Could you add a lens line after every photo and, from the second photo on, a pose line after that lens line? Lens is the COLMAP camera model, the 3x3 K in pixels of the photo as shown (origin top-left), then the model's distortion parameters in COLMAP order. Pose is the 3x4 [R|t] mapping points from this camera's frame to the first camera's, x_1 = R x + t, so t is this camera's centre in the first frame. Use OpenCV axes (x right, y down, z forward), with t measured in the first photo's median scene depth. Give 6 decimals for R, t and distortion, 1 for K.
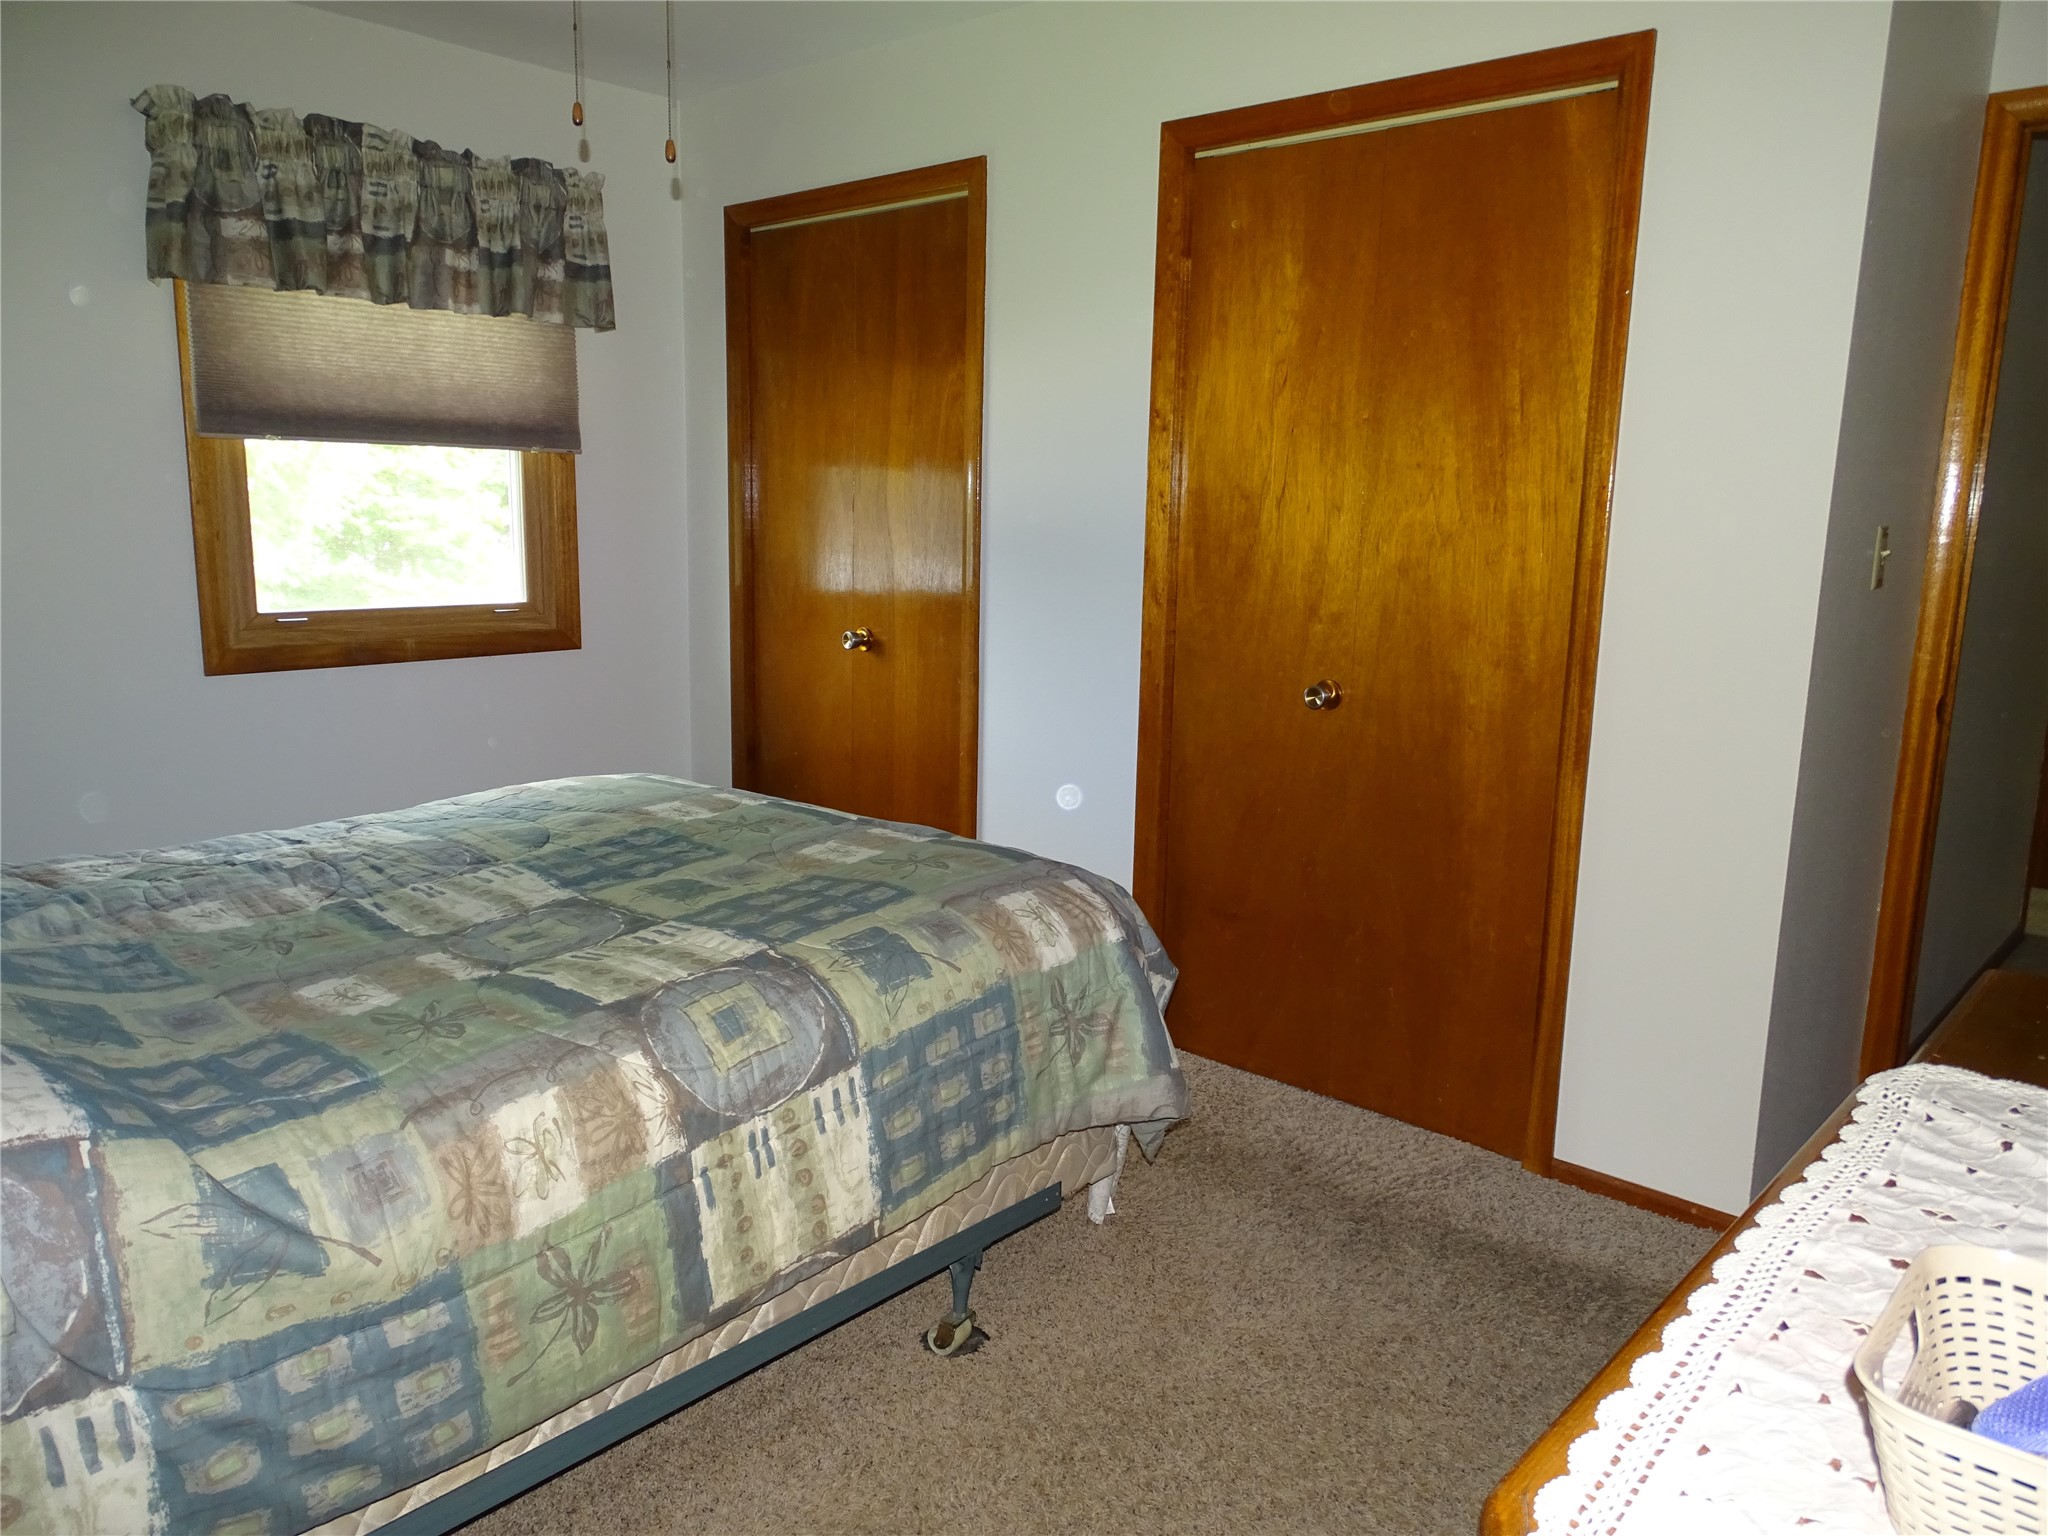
lens RADIAL K [[1436.3, 0, 1016.1], [0, 1436.3, 760.3], [0, 0, 1]] dist [0.002223, 0.000413]
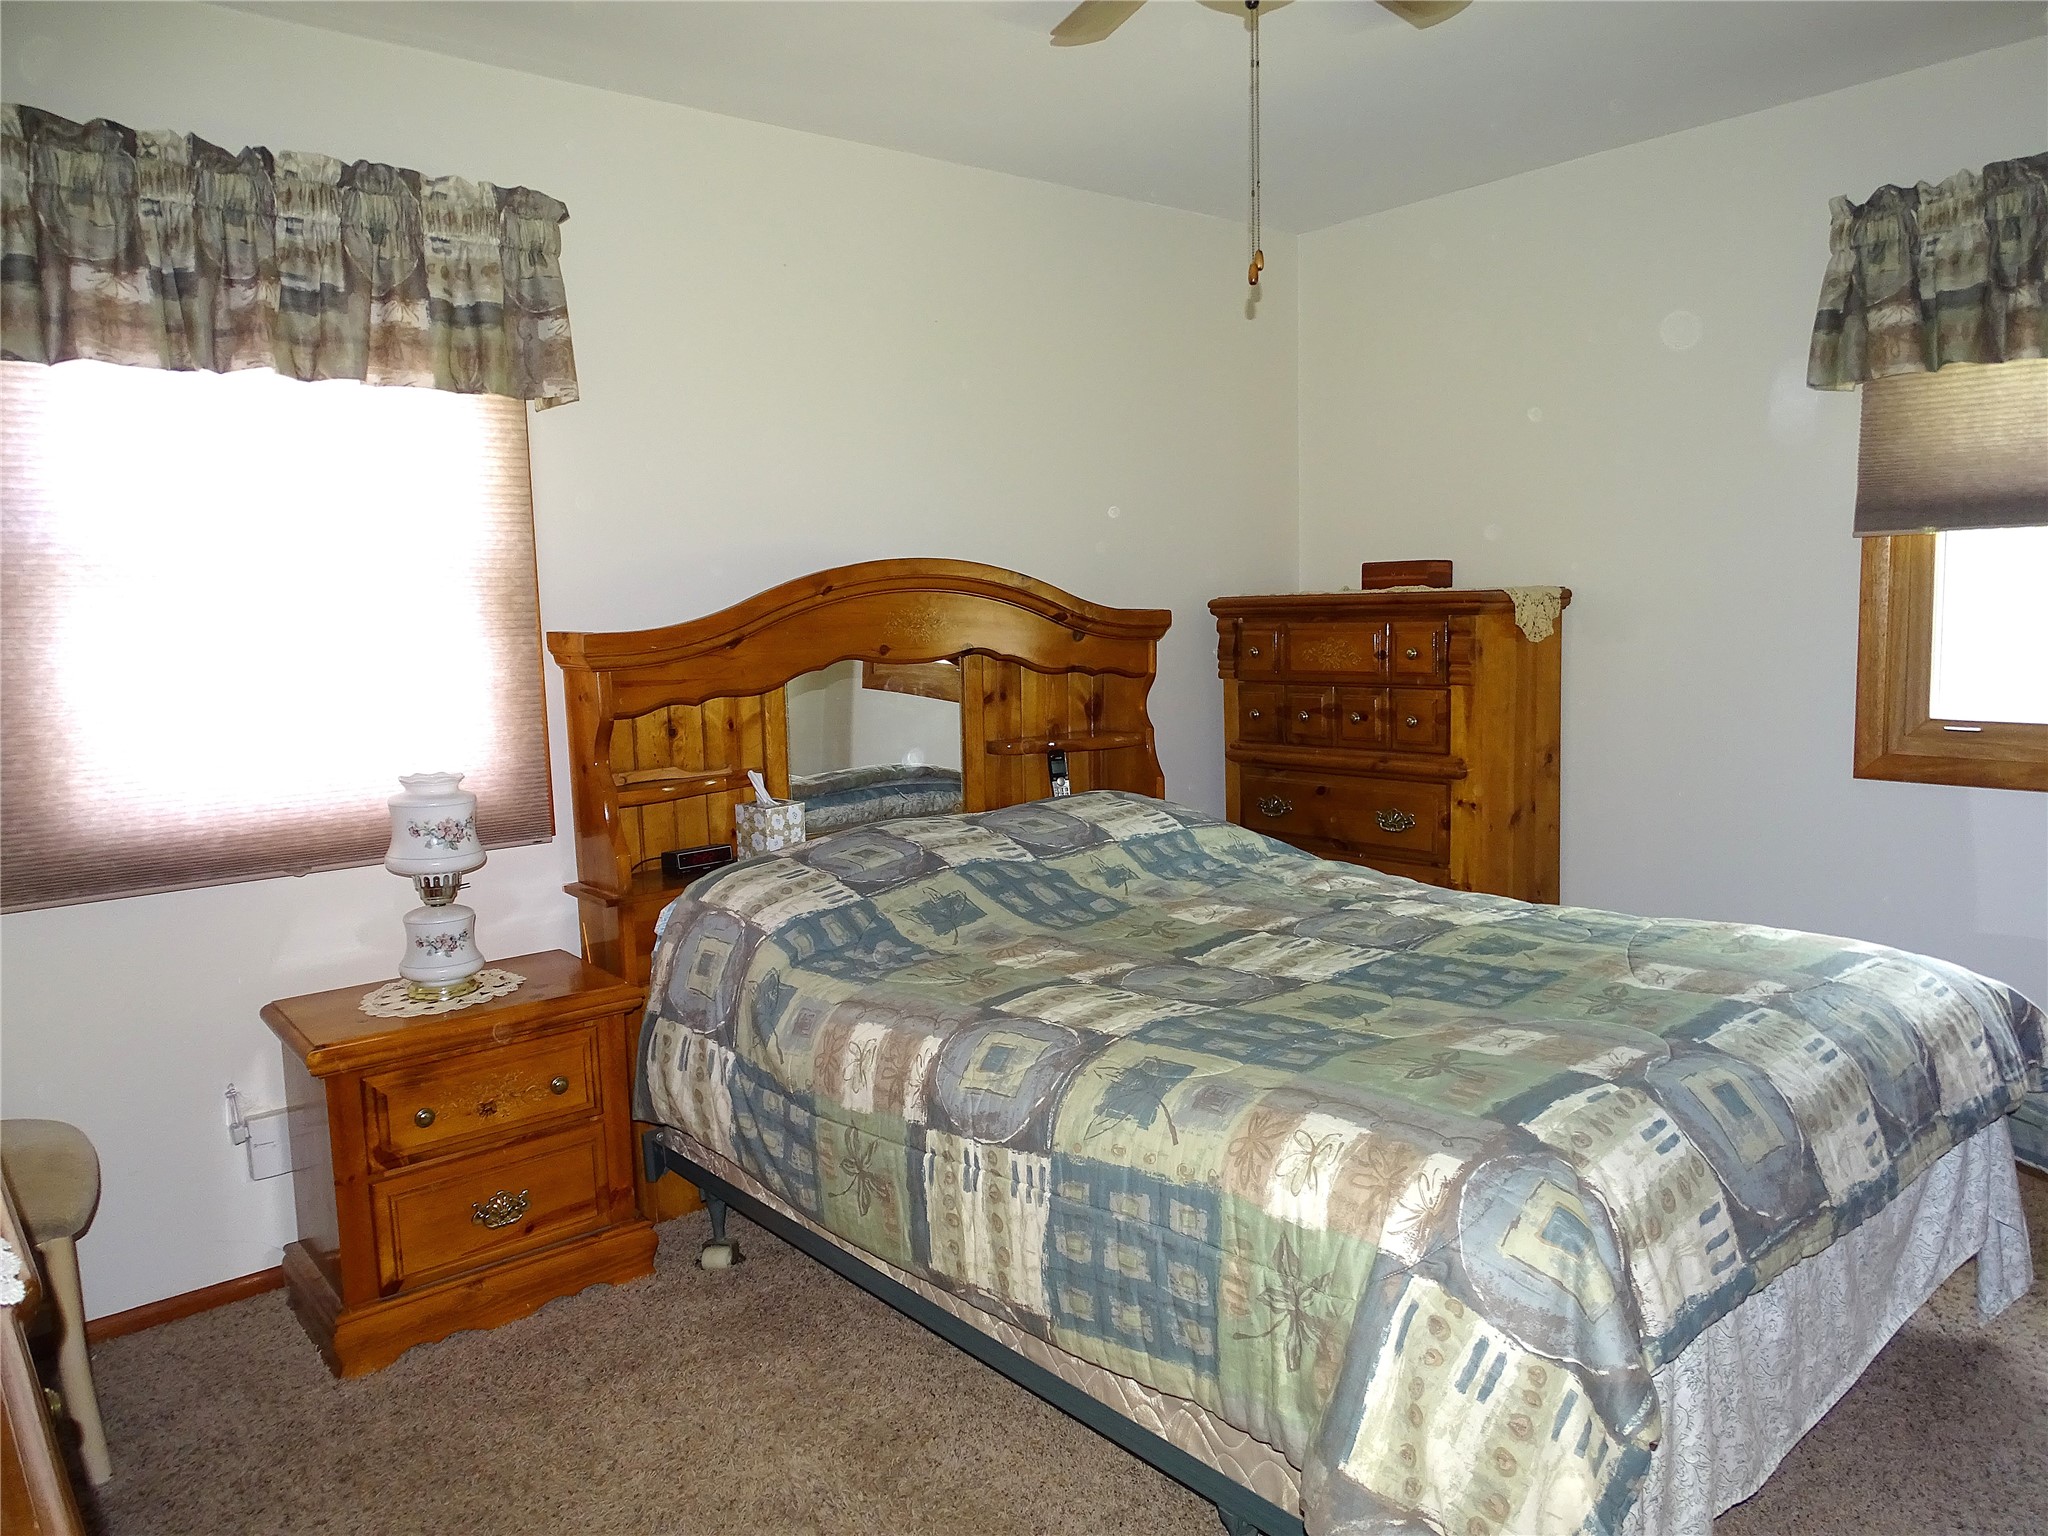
lens RADIAL K [[1395.0, 0, 1002.4], [0, 1395.0, 761.1], [0, 0, 1]] dist [-0.039511, 0.017051]
pose [[-0.117575, 0.095524, -0.988459, 0.807525], [-0.151899, 0.981920, 0.112960, -0.163861], [0.981378, 0.163427, -0.100940, 0.981818]]
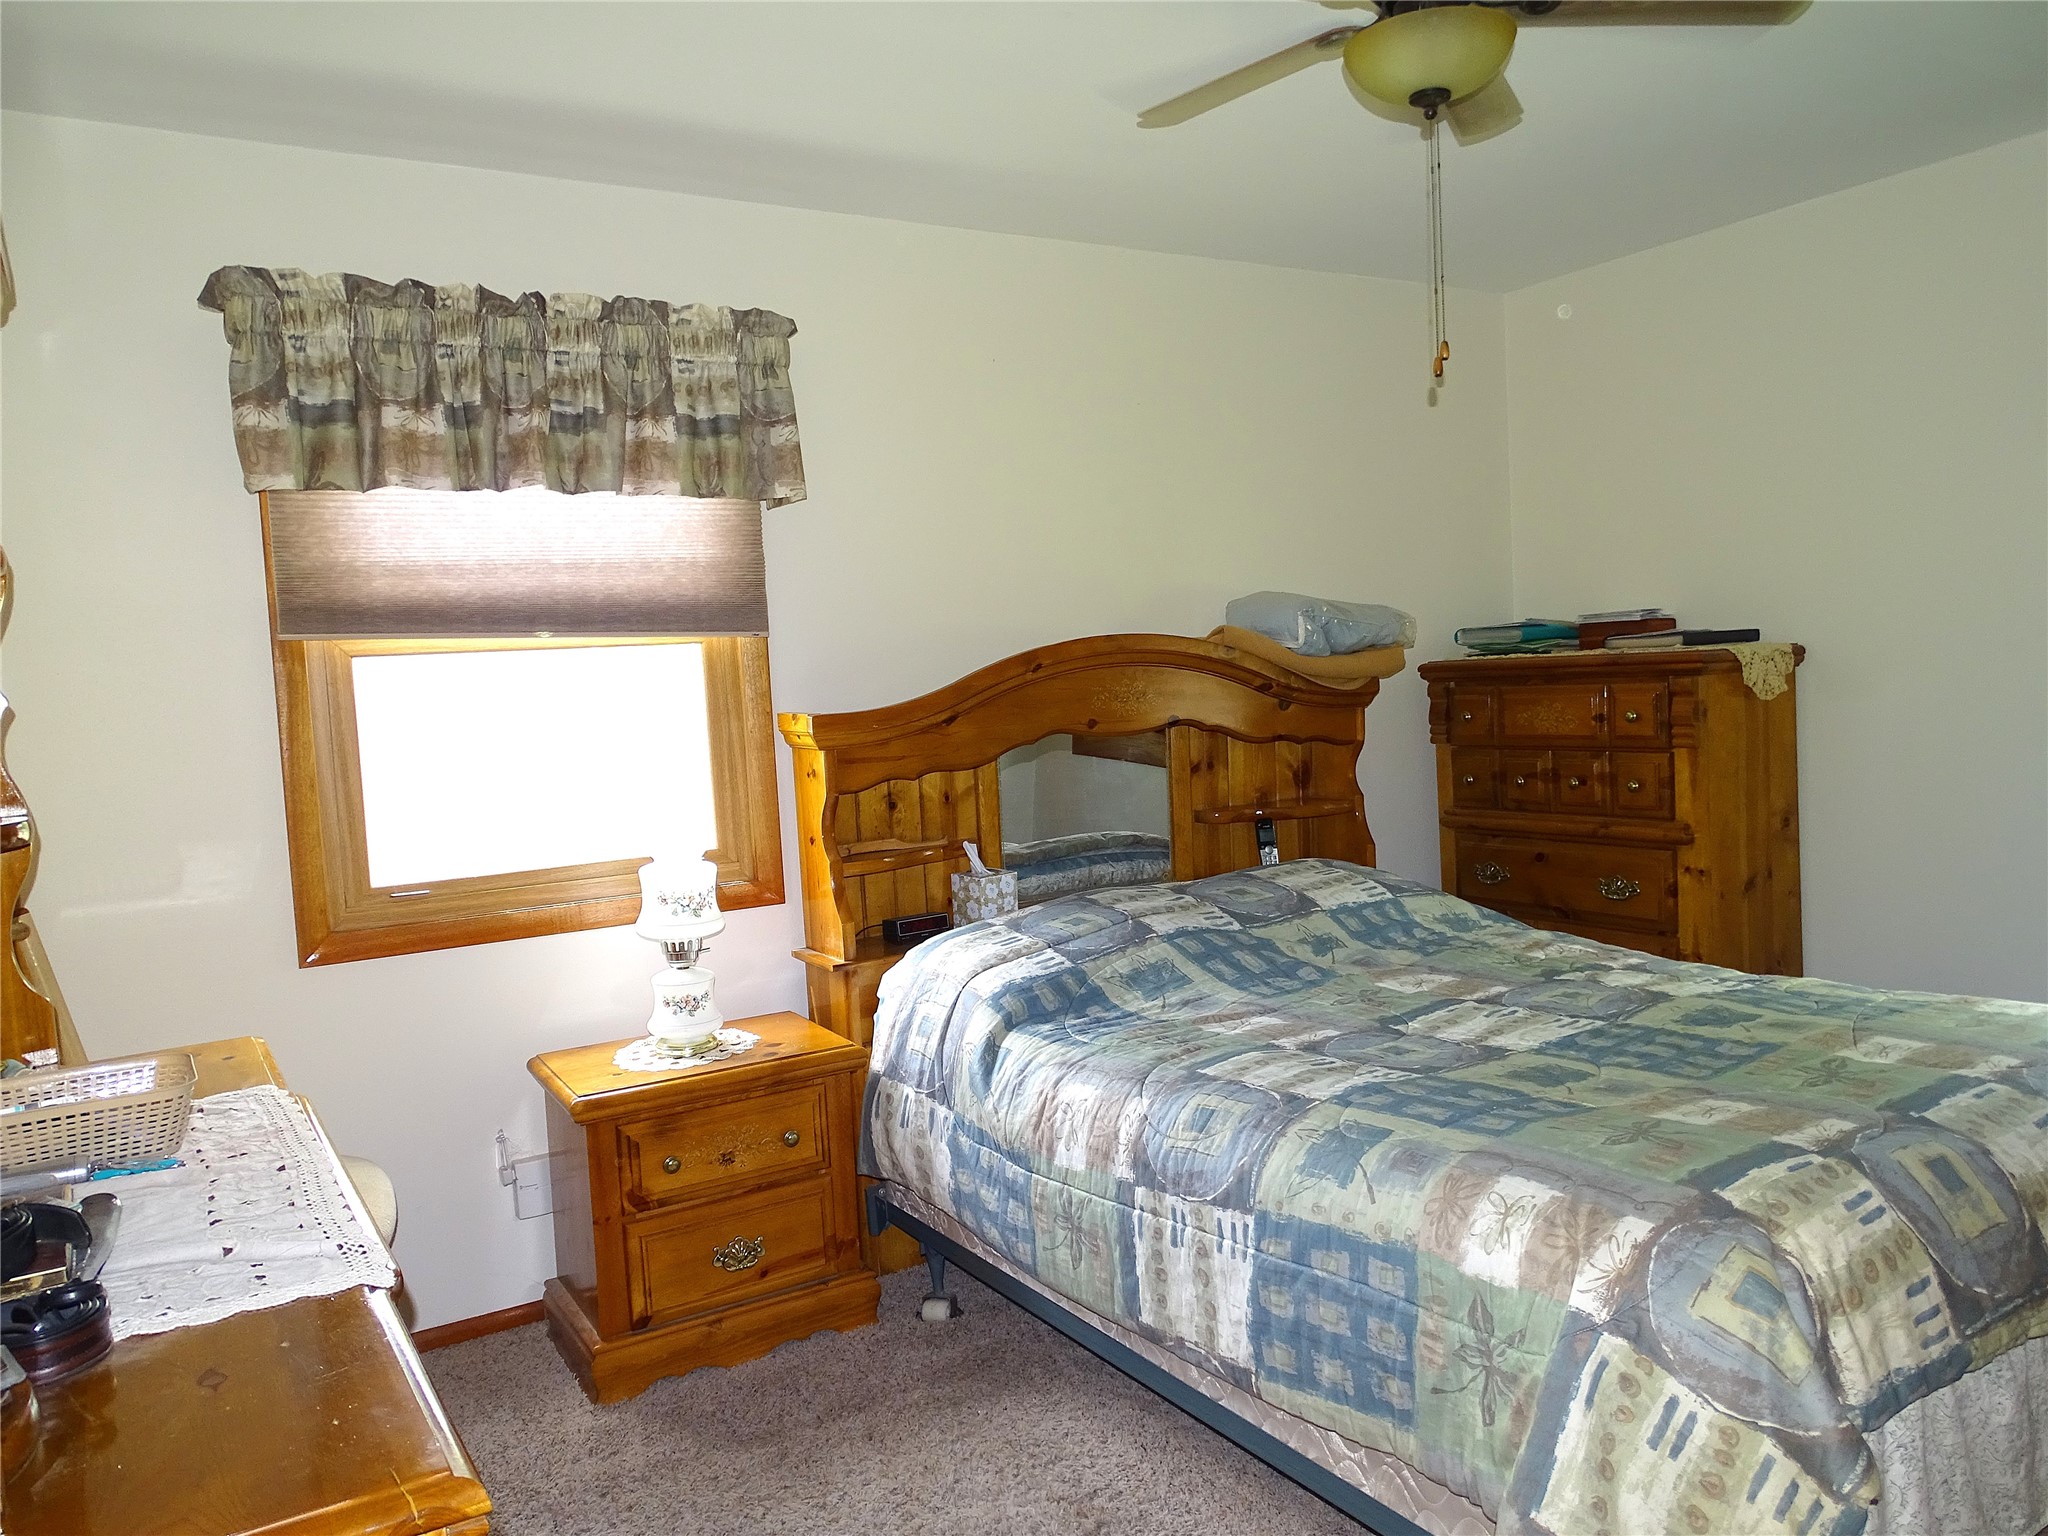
lens RADIAL K [[1395.0, 0, 1005.3], [0, 1395.0, 747.5], [0, 0, 1]] dist [-0.039511, 0.017051]
pose [[-0.261762, 0.041475, -0.964241, 0.878147], [-0.127387, 0.988851, 0.077115, -0.179426], [0.956689, 0.143018, -0.253561, 0.996131]]
